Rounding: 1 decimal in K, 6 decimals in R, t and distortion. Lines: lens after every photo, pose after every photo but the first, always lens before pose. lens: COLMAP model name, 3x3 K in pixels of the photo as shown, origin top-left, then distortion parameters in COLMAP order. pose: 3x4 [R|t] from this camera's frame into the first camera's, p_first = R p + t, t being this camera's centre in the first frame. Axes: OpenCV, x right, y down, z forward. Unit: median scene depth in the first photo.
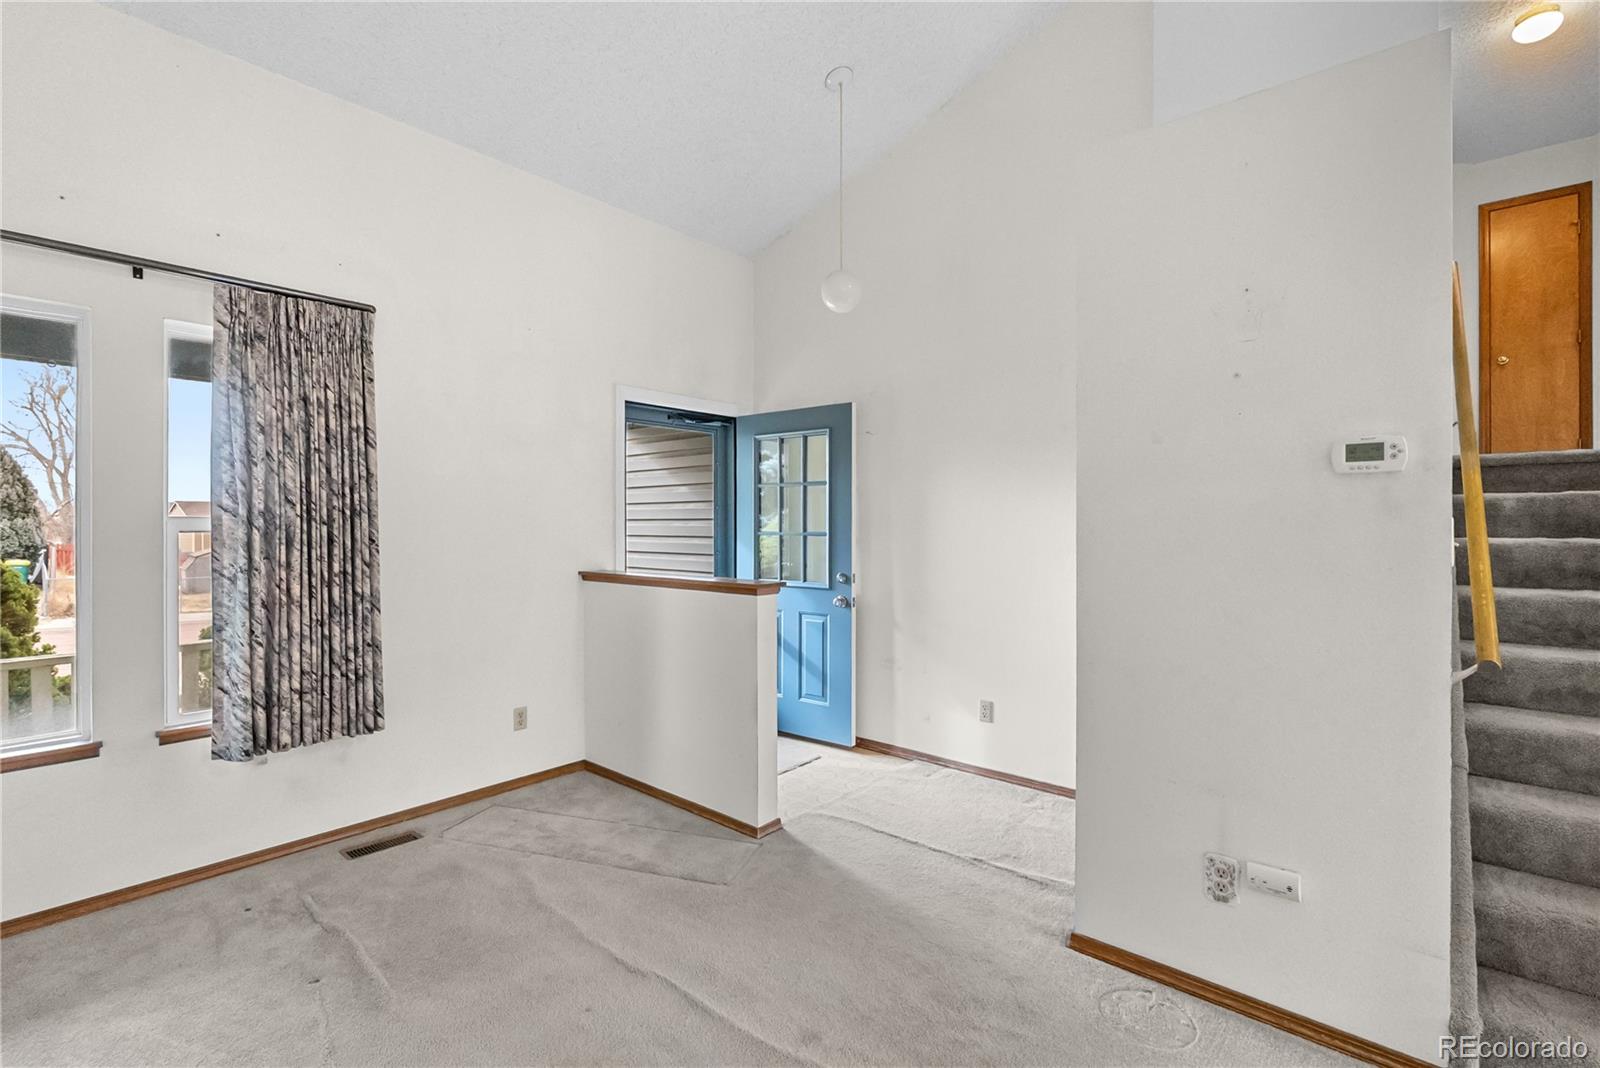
lens RADIAL K [[707.5, 0, 794.6], [0, 707.5, 523.7], [0, 0, 1]] dist [-0.003785, -0.000257]
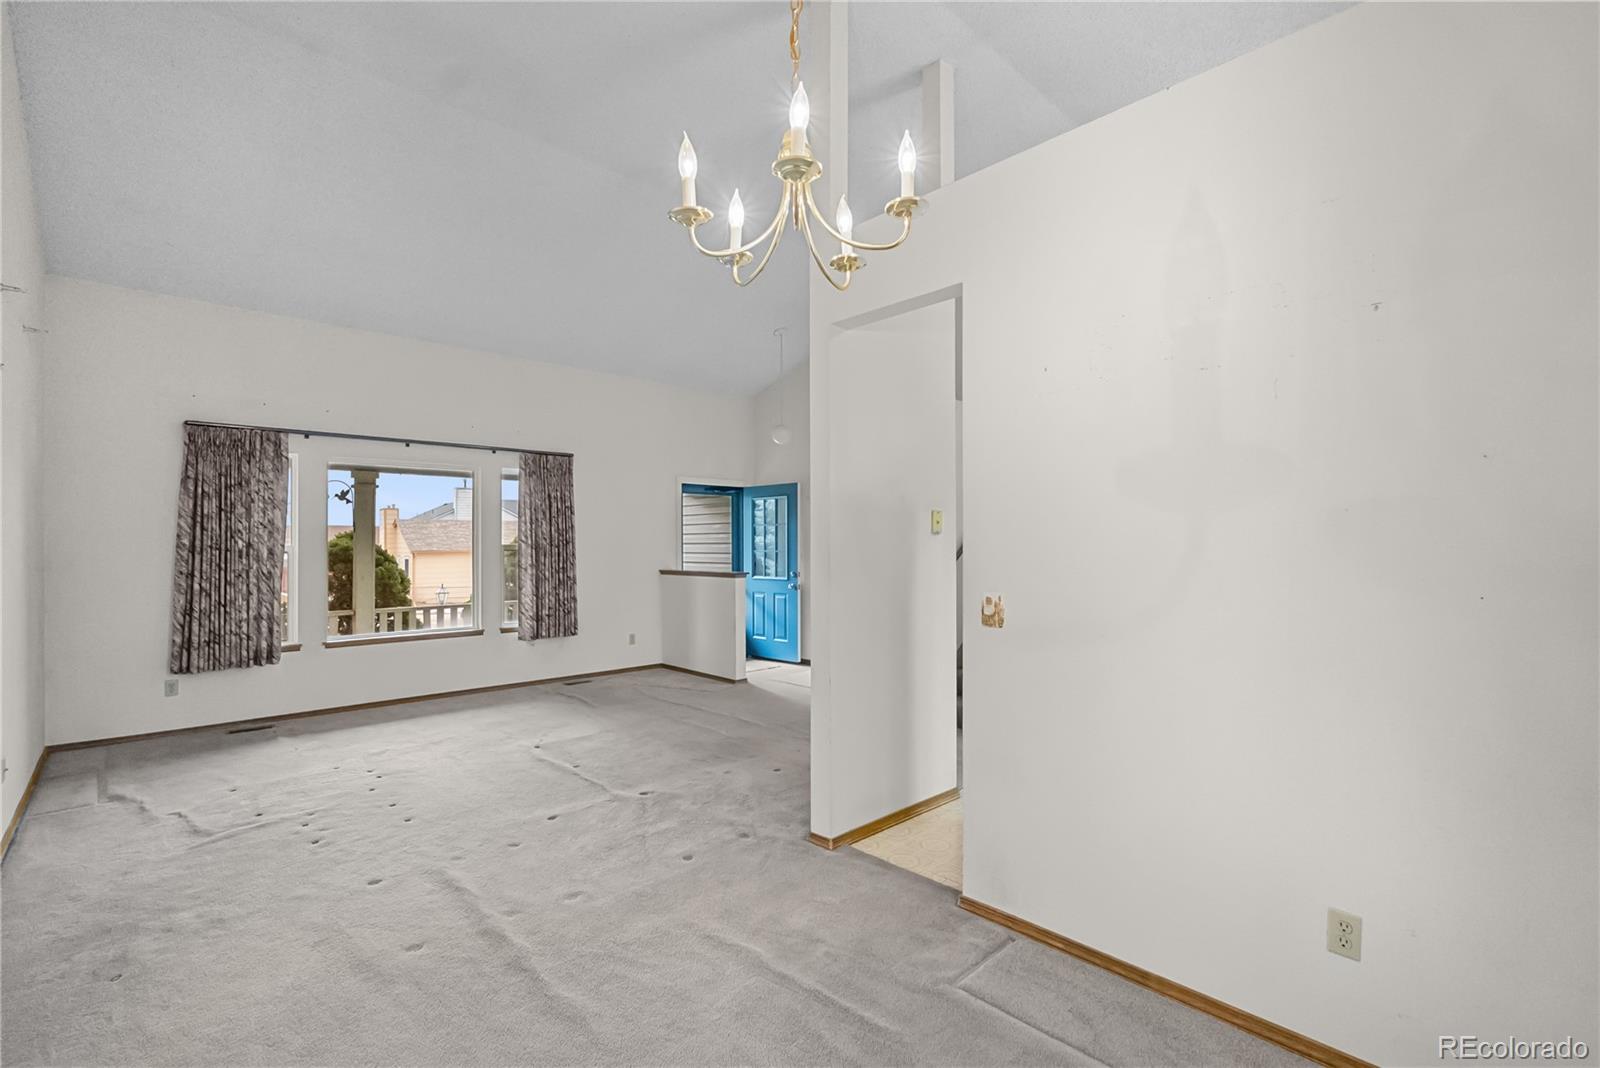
lens RADIAL K [[707.5, 0, 798.8], [0, 707.5, 541.0], [0, 0, 1]] dist [-0.003785, -0.000257]
pose [[0.995158, -0.000627, -0.098290, 0.382419], [0.000855, 0.999997, 0.002276, -0.024722], [0.098289, -0.002349, 0.995155, -1.276283]]
